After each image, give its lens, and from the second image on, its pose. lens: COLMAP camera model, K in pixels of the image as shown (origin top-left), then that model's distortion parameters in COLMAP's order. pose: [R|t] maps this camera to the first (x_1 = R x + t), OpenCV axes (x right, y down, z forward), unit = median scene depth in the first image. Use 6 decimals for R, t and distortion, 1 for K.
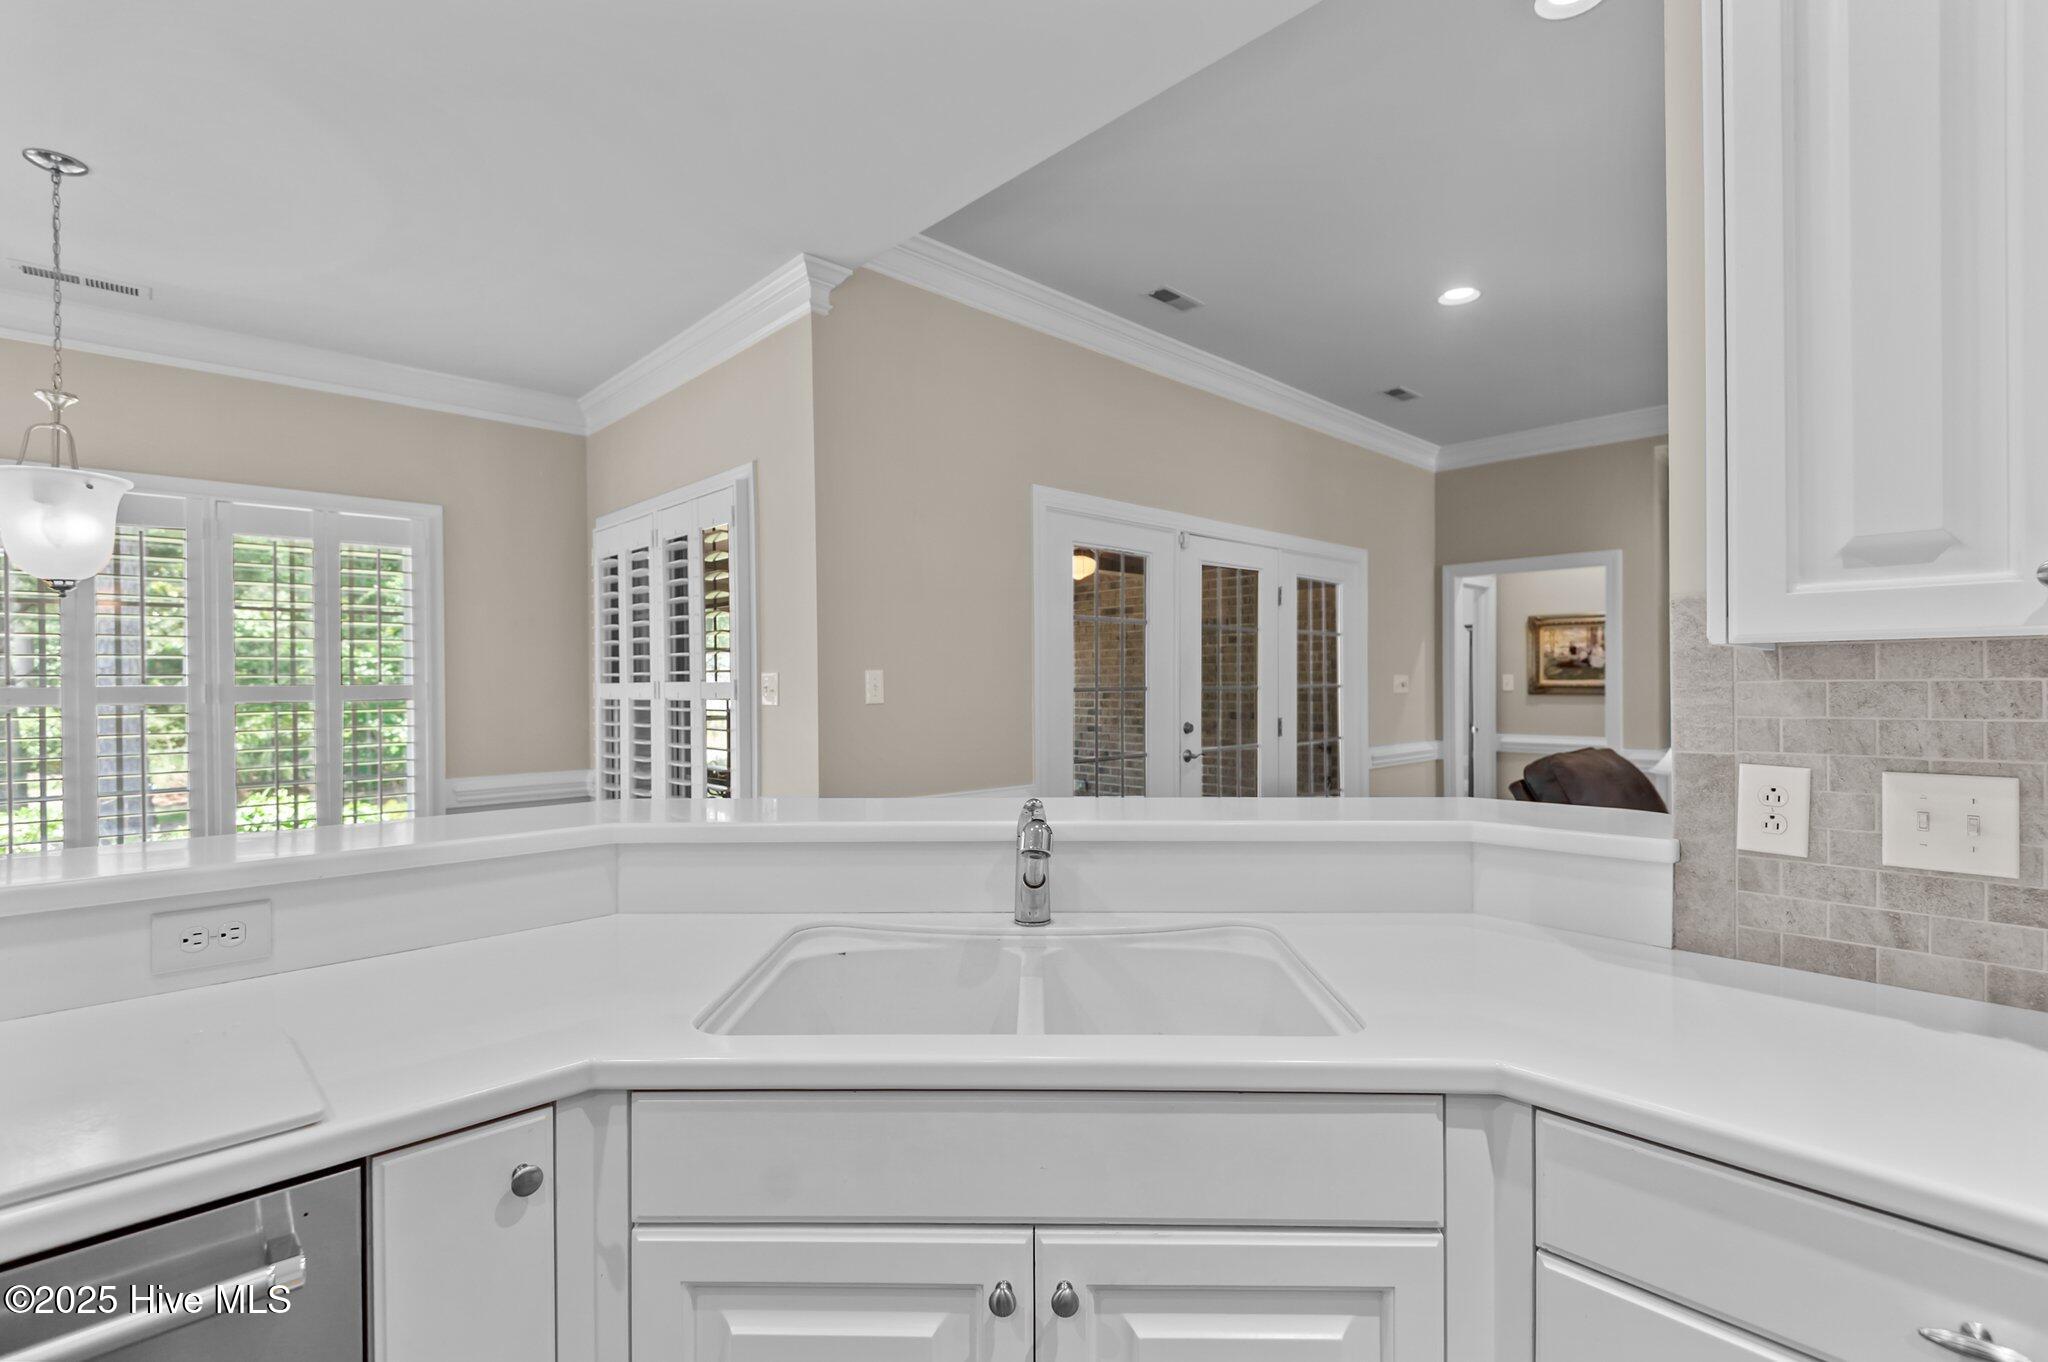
lens RADIAL K [[931.5, 0, 1023.4], [0, 931.5, 682.6], [0, 0, 1]] dist [0.029767, -0.016750]
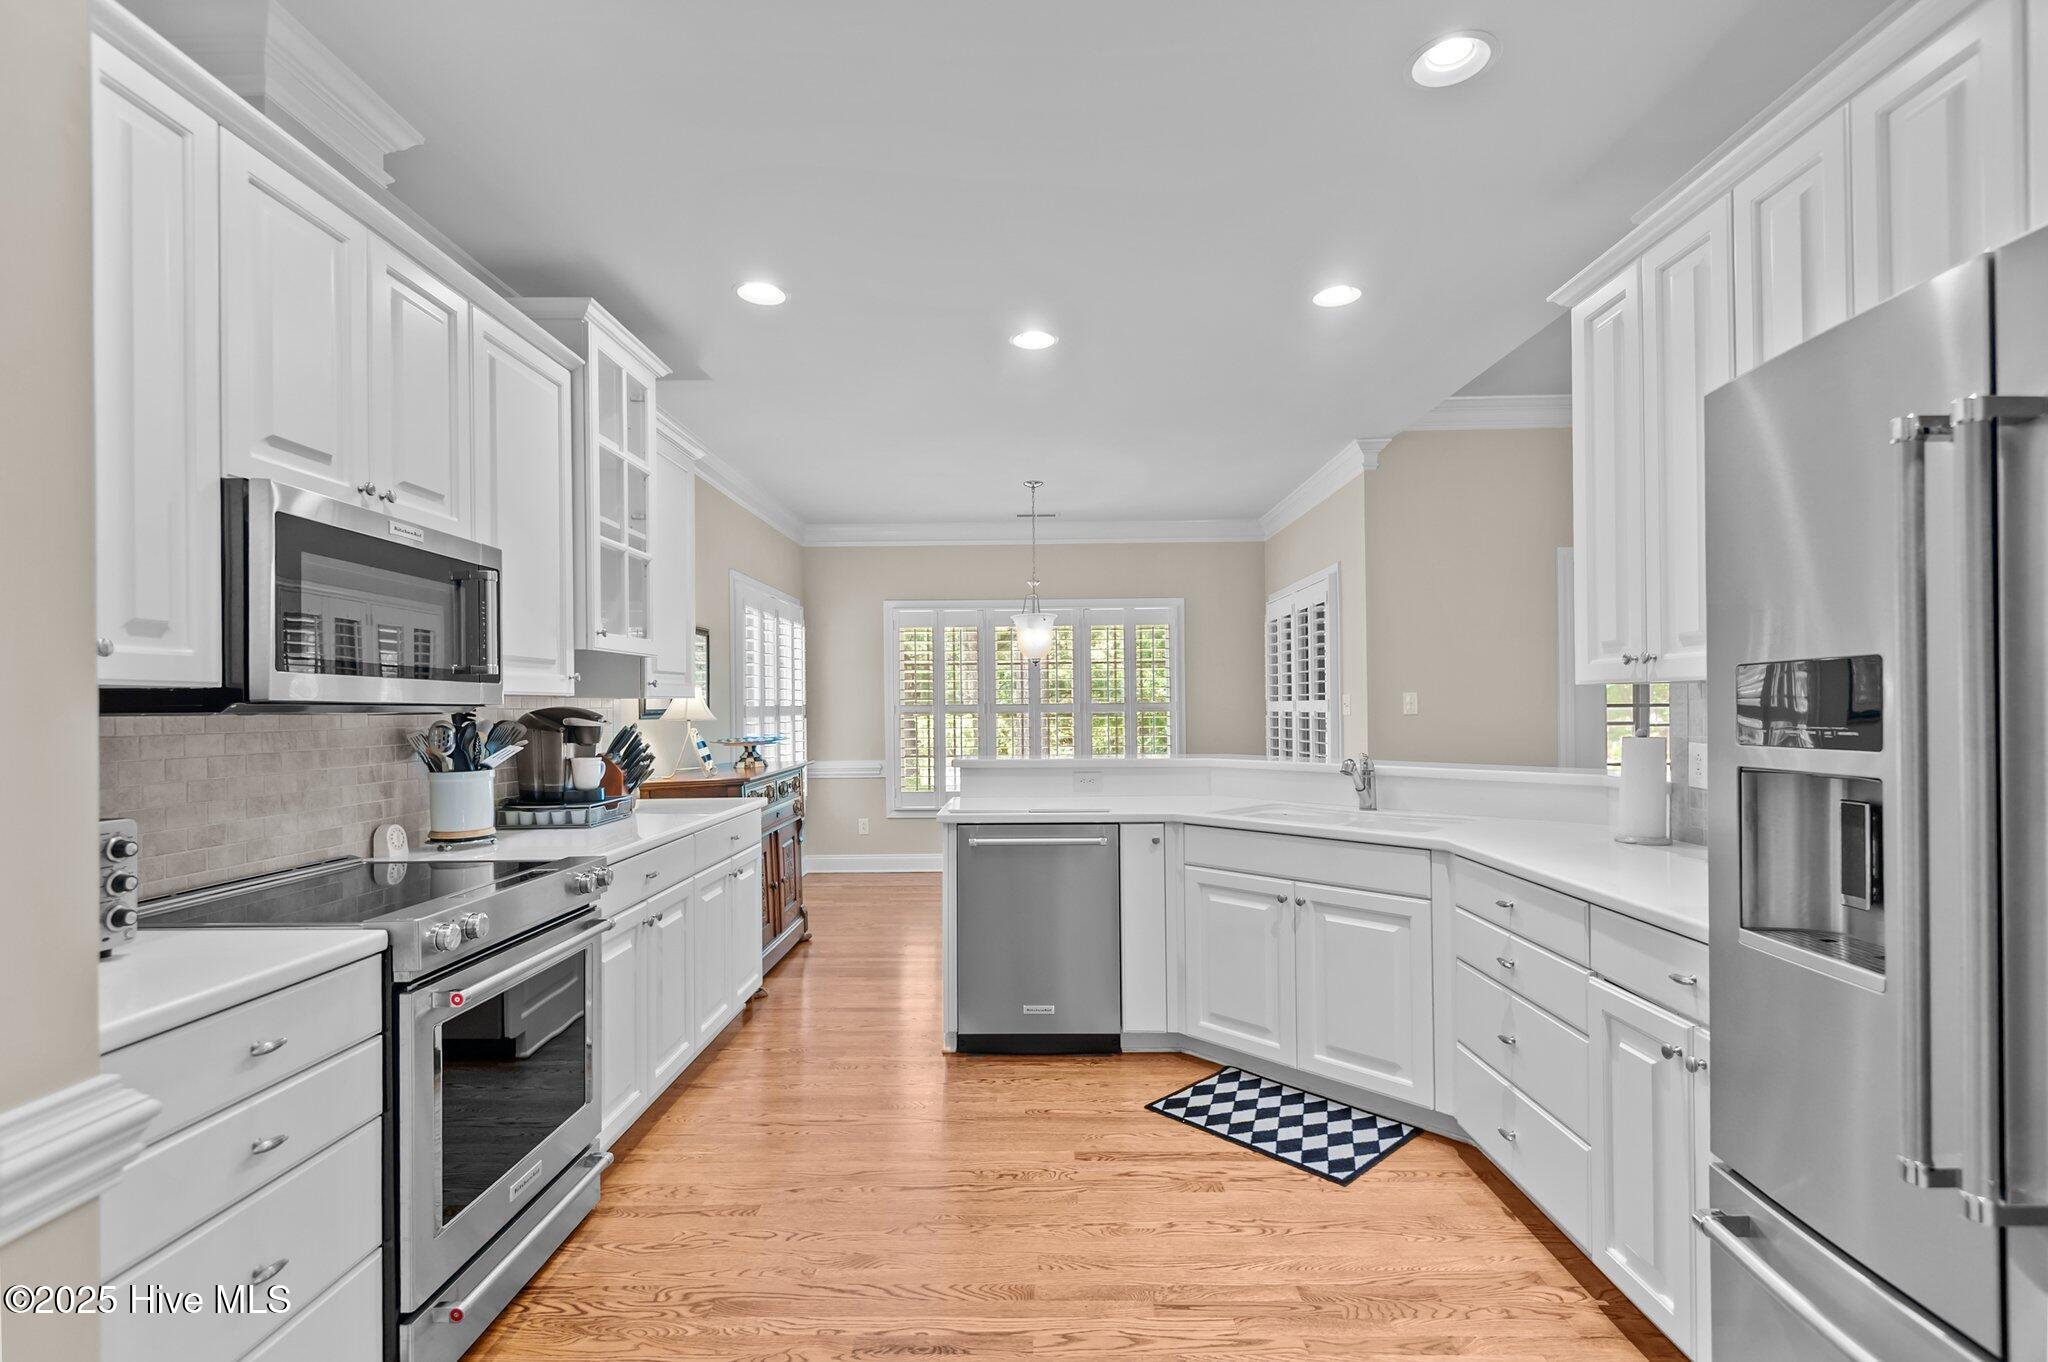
lens RADIAL K [[939.8, 0, 1027.4], [0, 939.8, 693.3], [0, 0, 1]] dist [0.030271, -0.017089]
pose [[0.721122, -0.009119, -0.692748, 1.139193], [0.004875, 0.999955, -0.008088, -0.005579], [0.692791, 0.002455, 0.721134, -1.366528]]
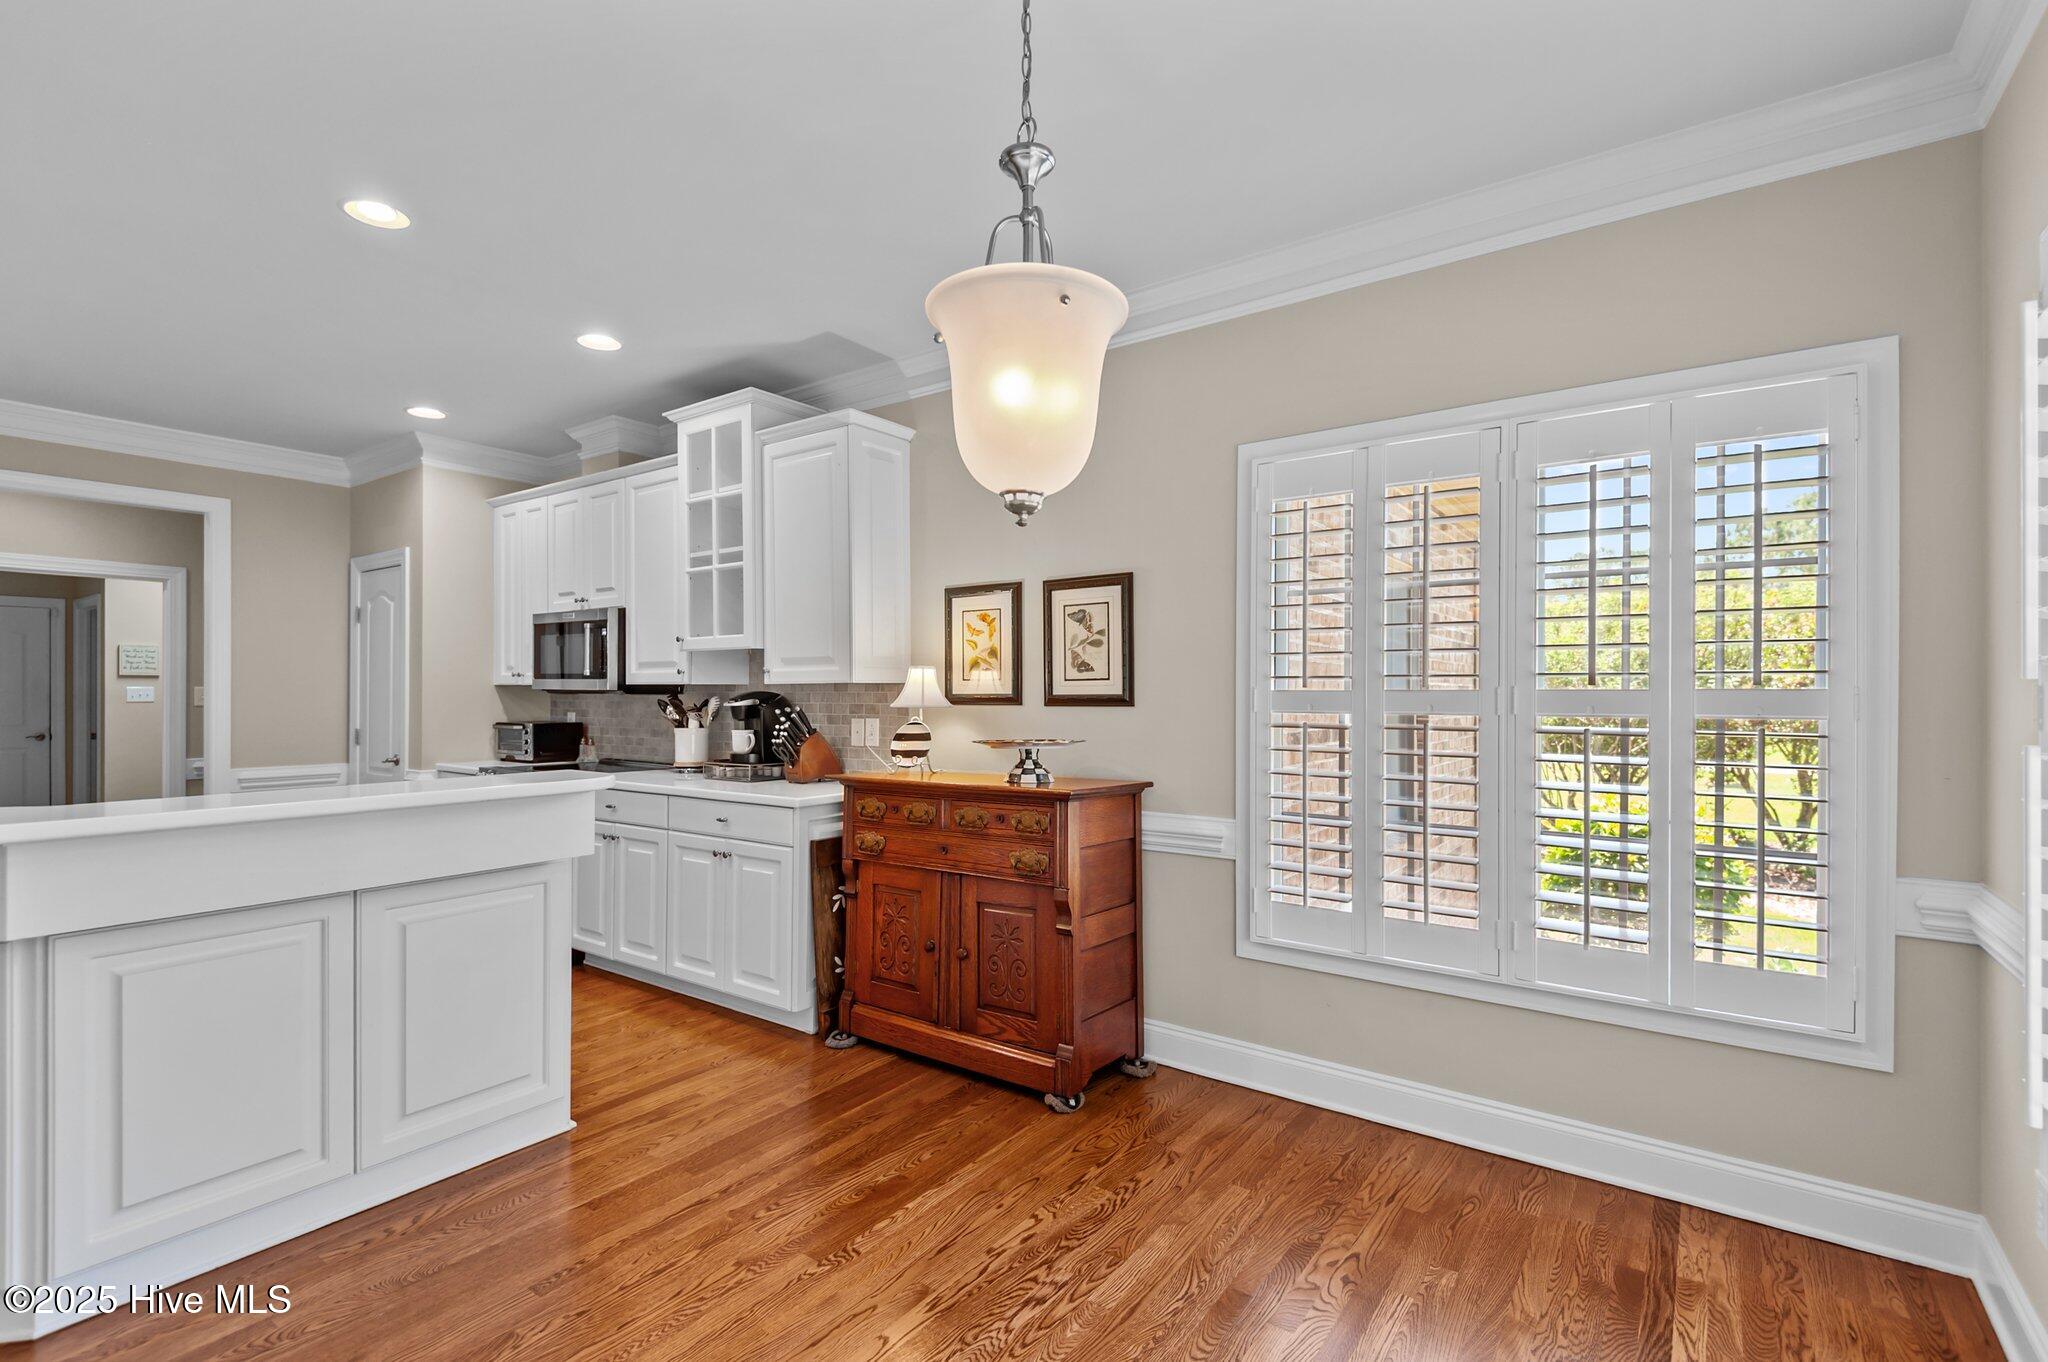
lens RADIAL K [[939.8, 0, 1027.4], [0, 939.8, 693.3], [0, 0, 1]] dist [0.030271, -0.017089]
pose [[-0.982487, 0.003122, -0.186307, -1.741234], [0.002709, 0.999993, 0.002471, 0.005347], [0.186314, 0.001923, -0.982488, 2.934359]]
